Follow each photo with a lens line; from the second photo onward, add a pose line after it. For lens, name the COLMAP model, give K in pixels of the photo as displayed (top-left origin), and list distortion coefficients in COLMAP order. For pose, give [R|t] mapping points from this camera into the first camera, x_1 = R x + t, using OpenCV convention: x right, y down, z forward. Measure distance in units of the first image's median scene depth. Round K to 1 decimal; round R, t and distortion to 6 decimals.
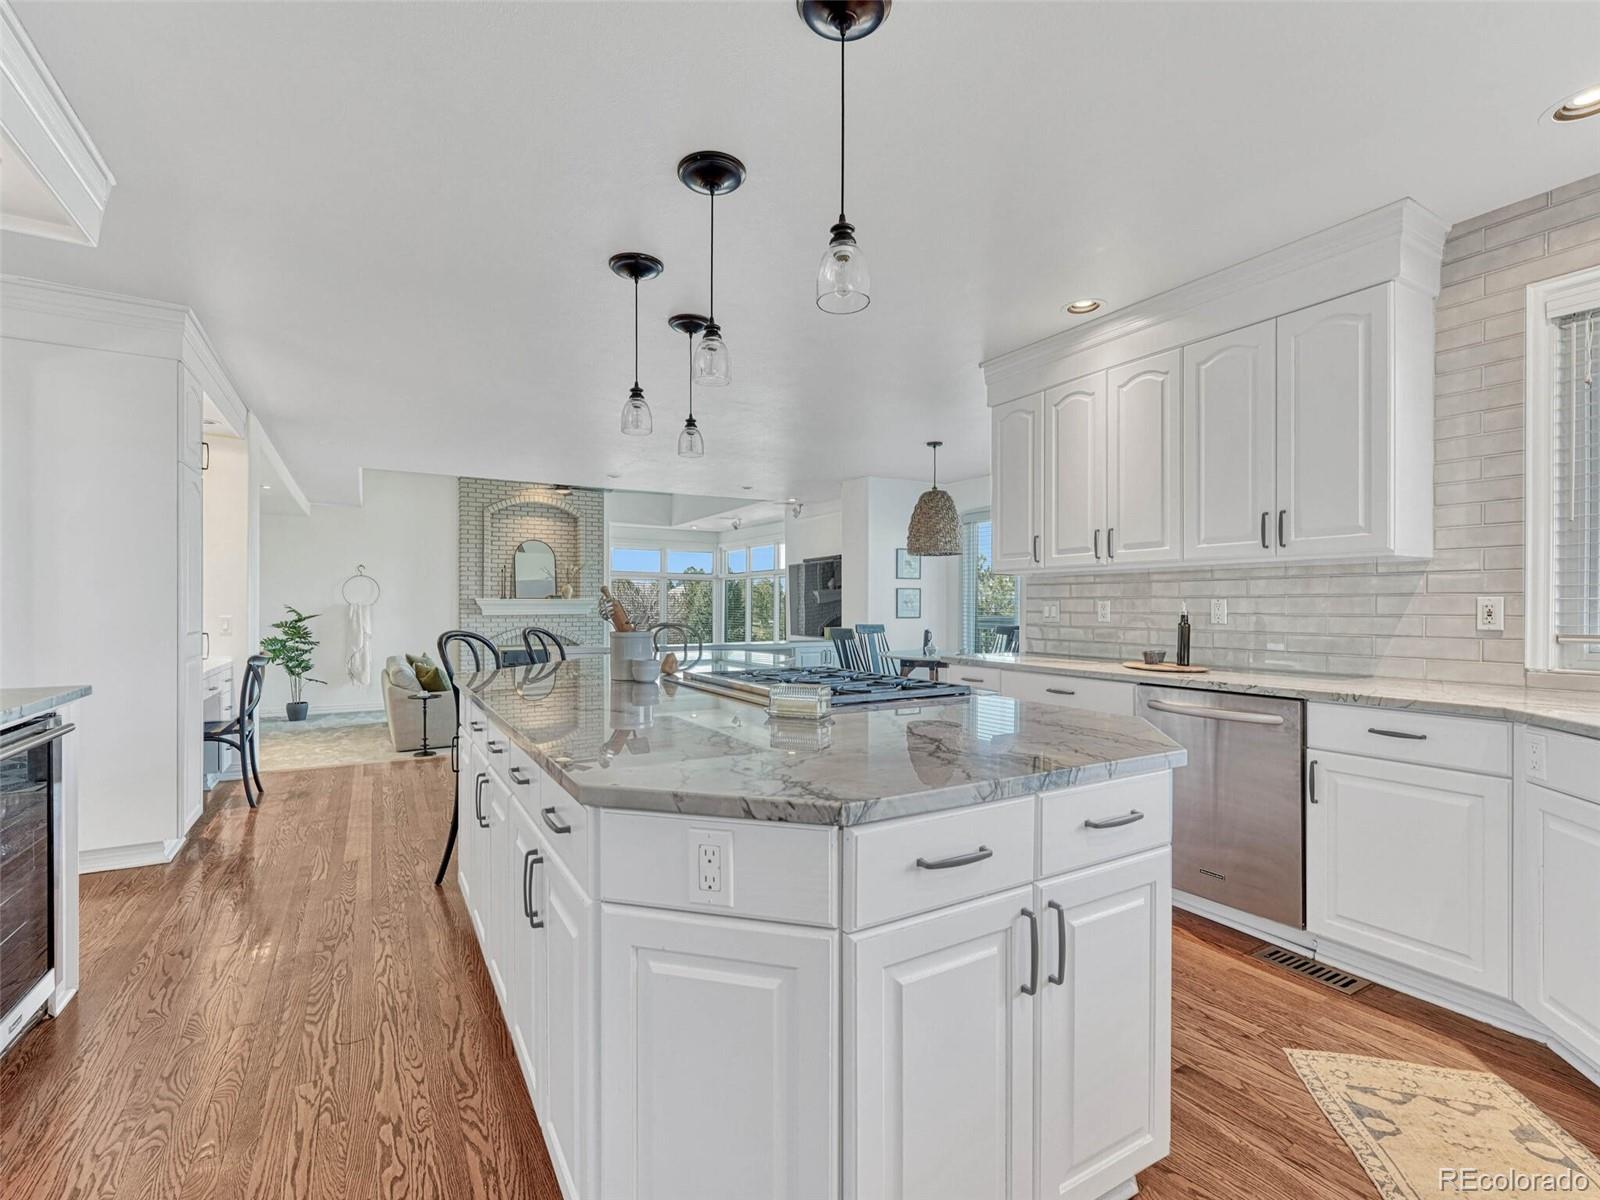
lens RADIAL K [[737.9, 0, 791.7], [0, 737.9, 602.8], [0, 0, 1]] dist [-0.001281, -0.000084]
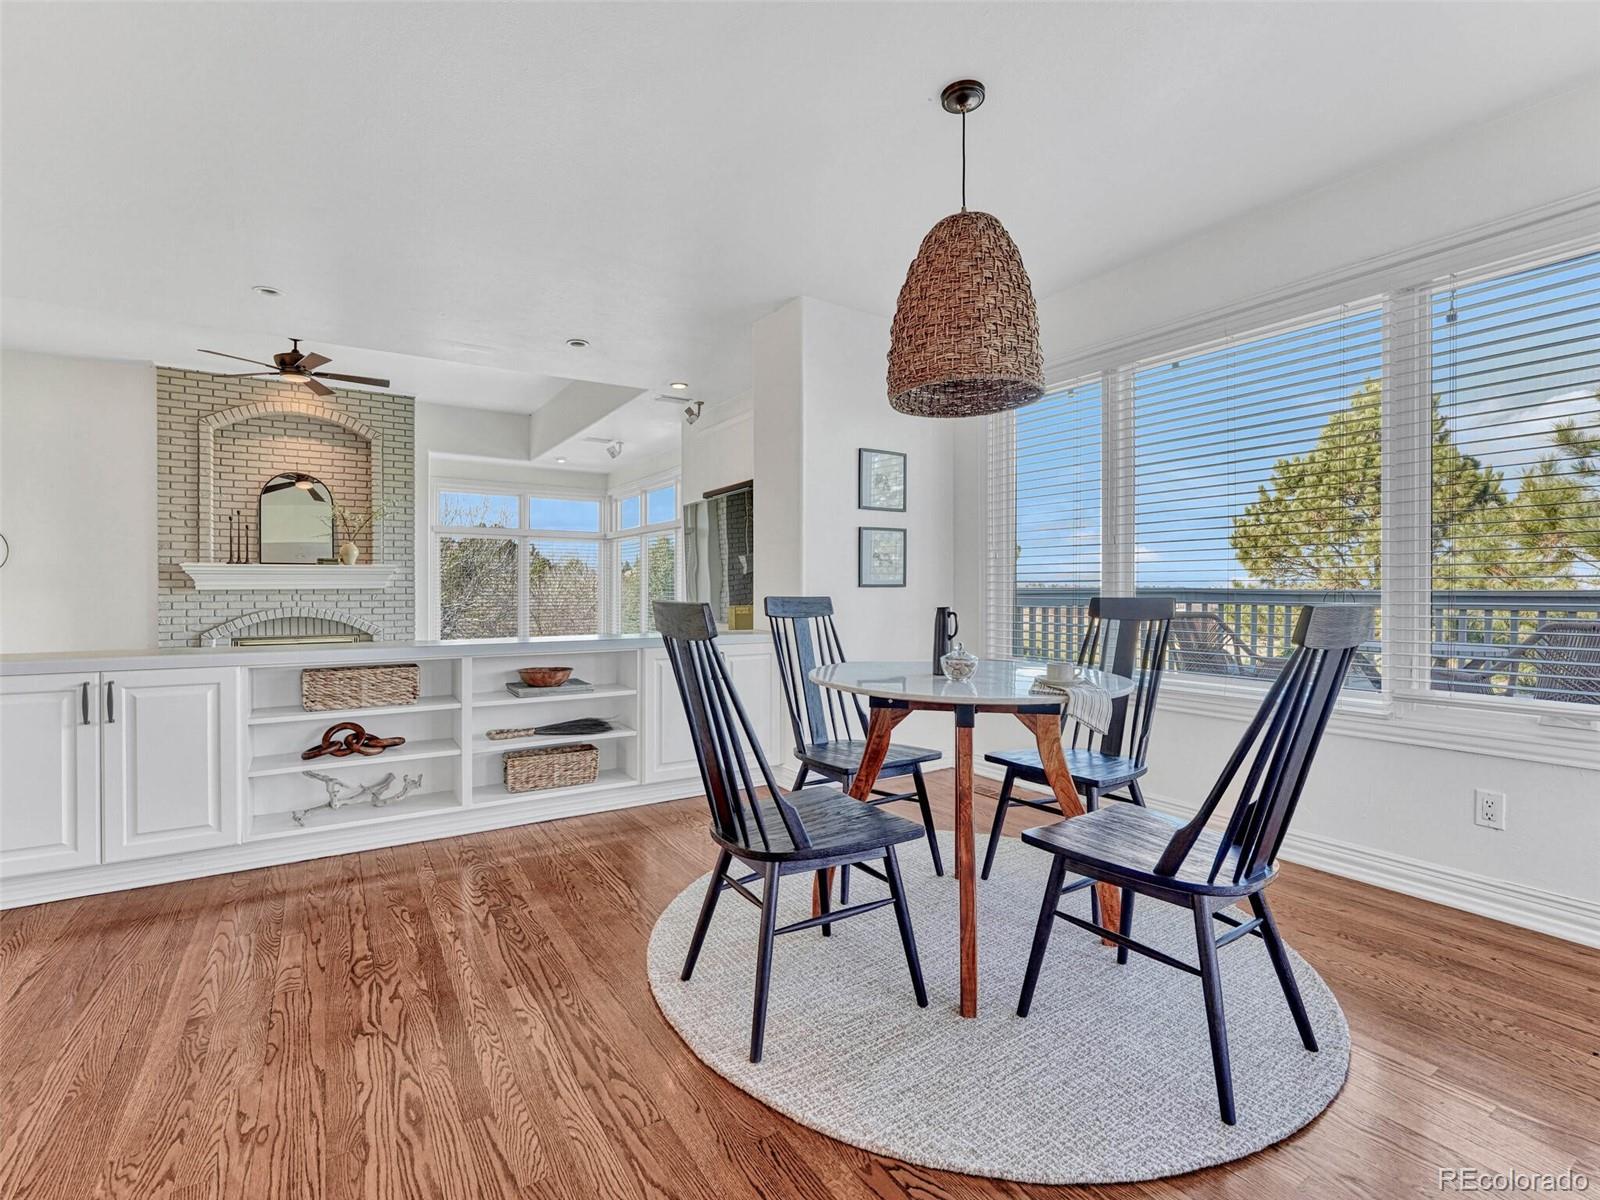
lens RADIAL K [[722.4, 0, 778.4], [0, 722.4, 595.5], [0, 0, 1]] dist [-0.012747, -0.000218]
pose [[0.999548, -0.004145, 0.029767, 0.071898], [0.003739, 0.999899, 0.013689, 0.019979], [-0.029821, -0.013571, 0.999463, 0.506100]]
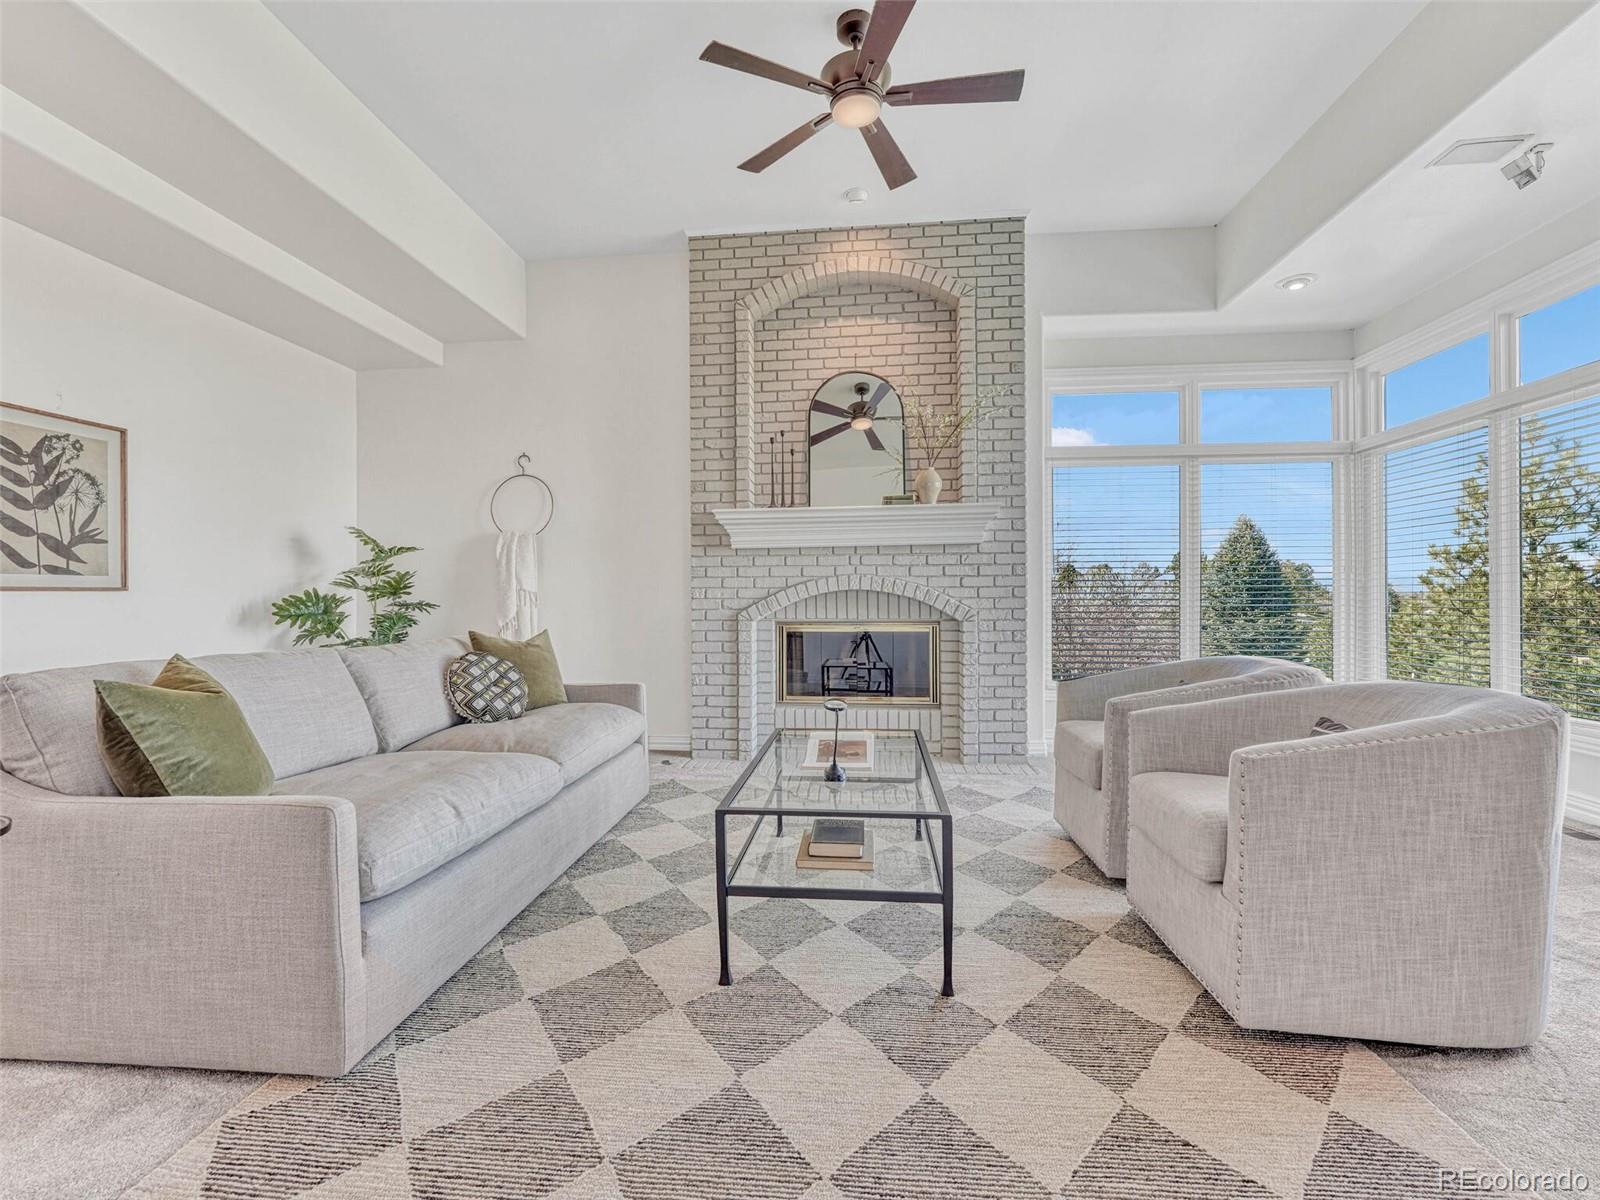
lens RADIAL K [[737.9, 0, 791.7], [0, 737.9, 602.8], [0, 0, 1]] dist [-0.001281, -0.000084]
pose [[0.803820, -0.005751, -0.594845, -0.180375], [0.011504, 0.999917, 0.005879, 0.060958], [0.594762, -0.011569, 0.803819, 0.895880]]
